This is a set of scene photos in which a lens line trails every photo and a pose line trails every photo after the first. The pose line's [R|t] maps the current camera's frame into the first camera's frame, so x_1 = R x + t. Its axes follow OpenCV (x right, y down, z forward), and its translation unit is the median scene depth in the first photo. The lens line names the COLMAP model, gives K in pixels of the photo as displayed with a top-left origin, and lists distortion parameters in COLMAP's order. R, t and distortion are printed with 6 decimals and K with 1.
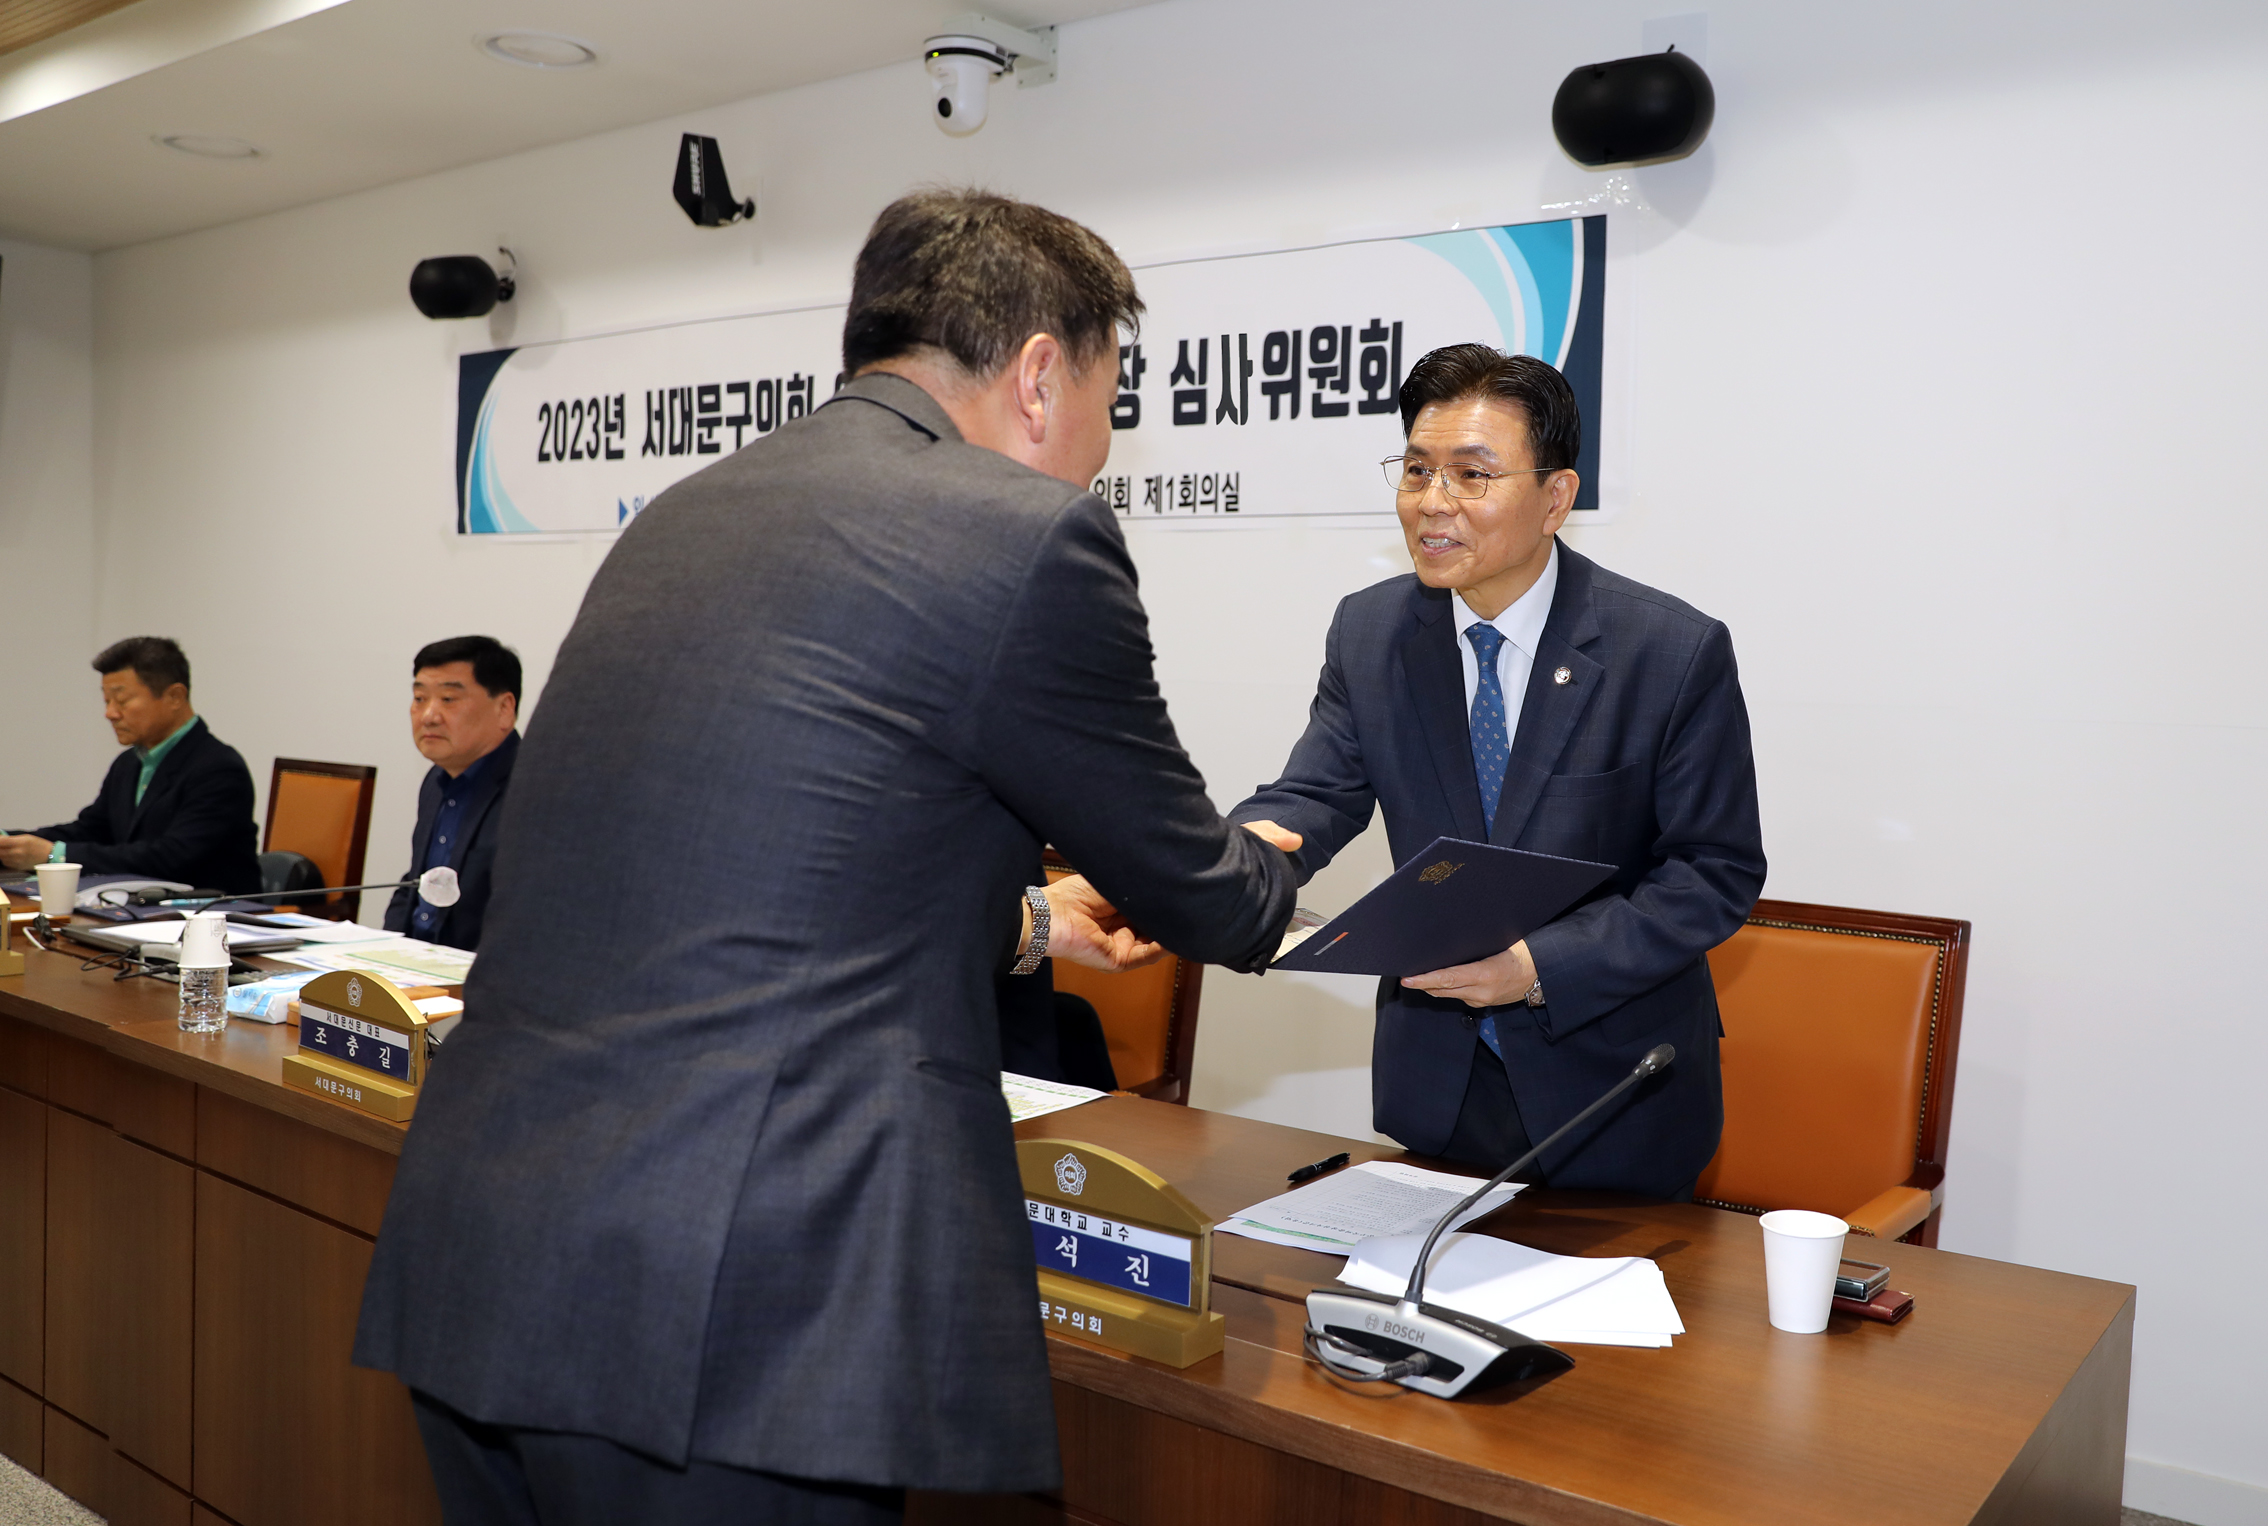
lens RADIAL K [[1897.6, 0, 1327.0], [0, 1897.6, 766.1], [0, 0, 1]] dist [-0.103487, 0.073454]
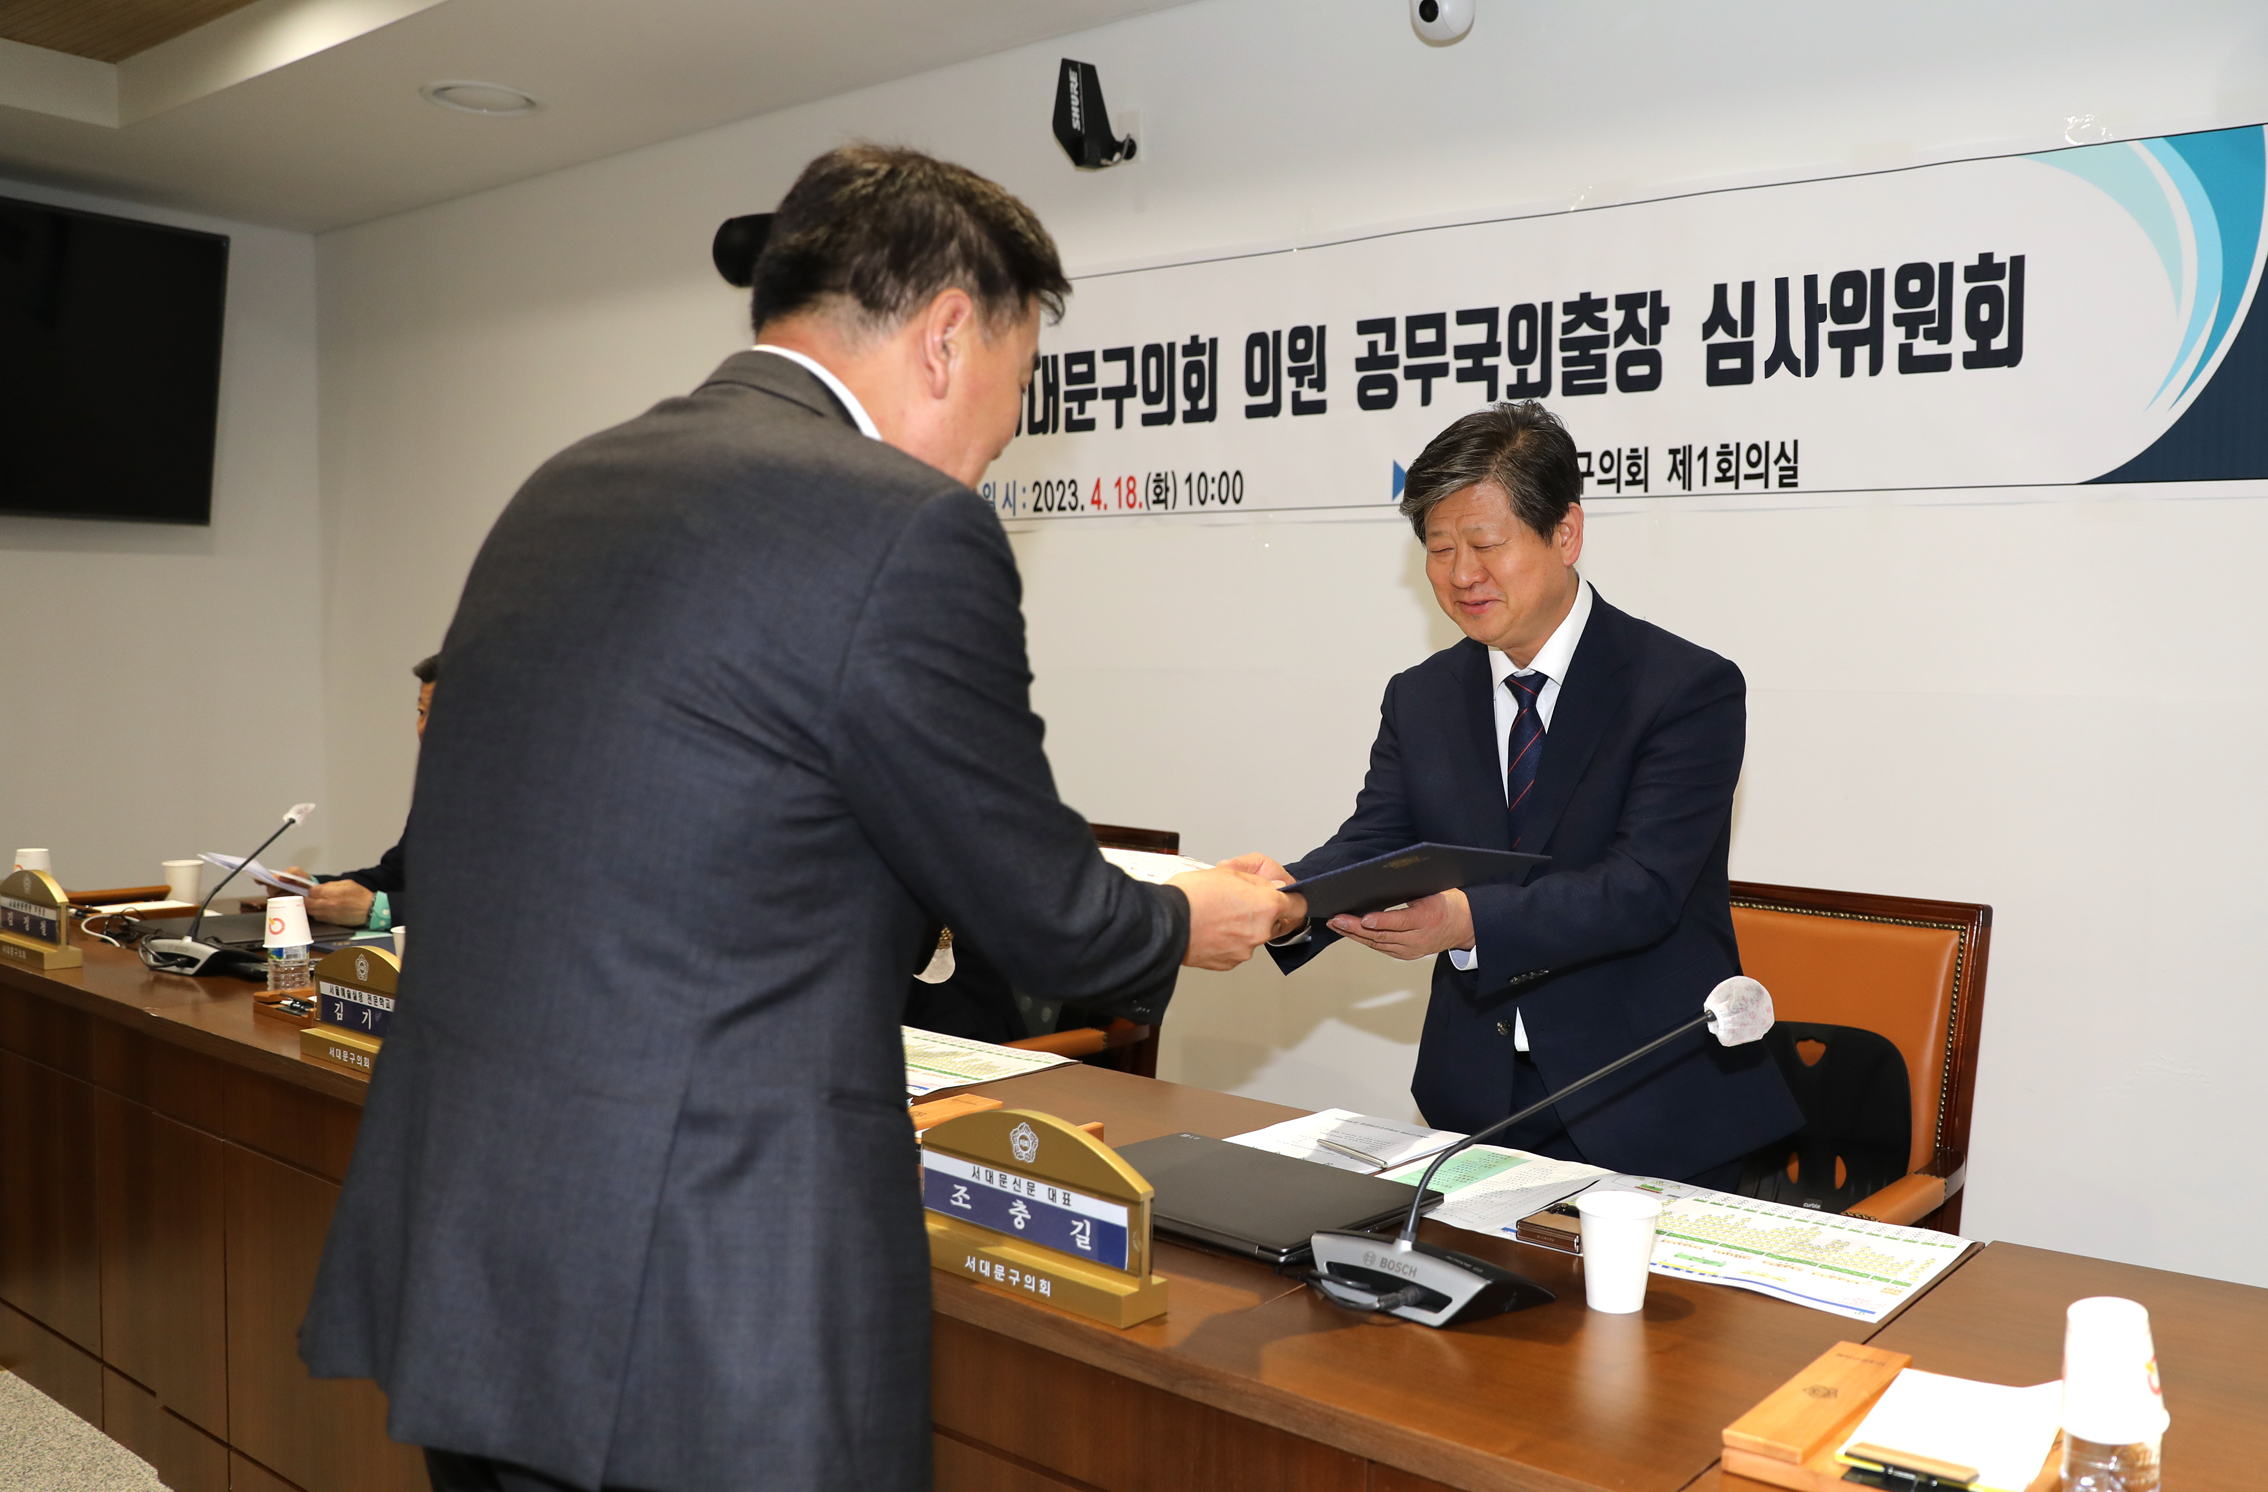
lens RADIAL K [[1897.6, 0, 1364.2], [0, 1897.6, 795.1], [0, 0, 1]] dist [-0.103487, 0.073454]
pose [[0.999465, -0.013096, -0.029966, -0.182414], [0.013688, 0.999713, 0.019660, -0.013836], [0.029699, -0.020060, 0.999358, 0.130226]]
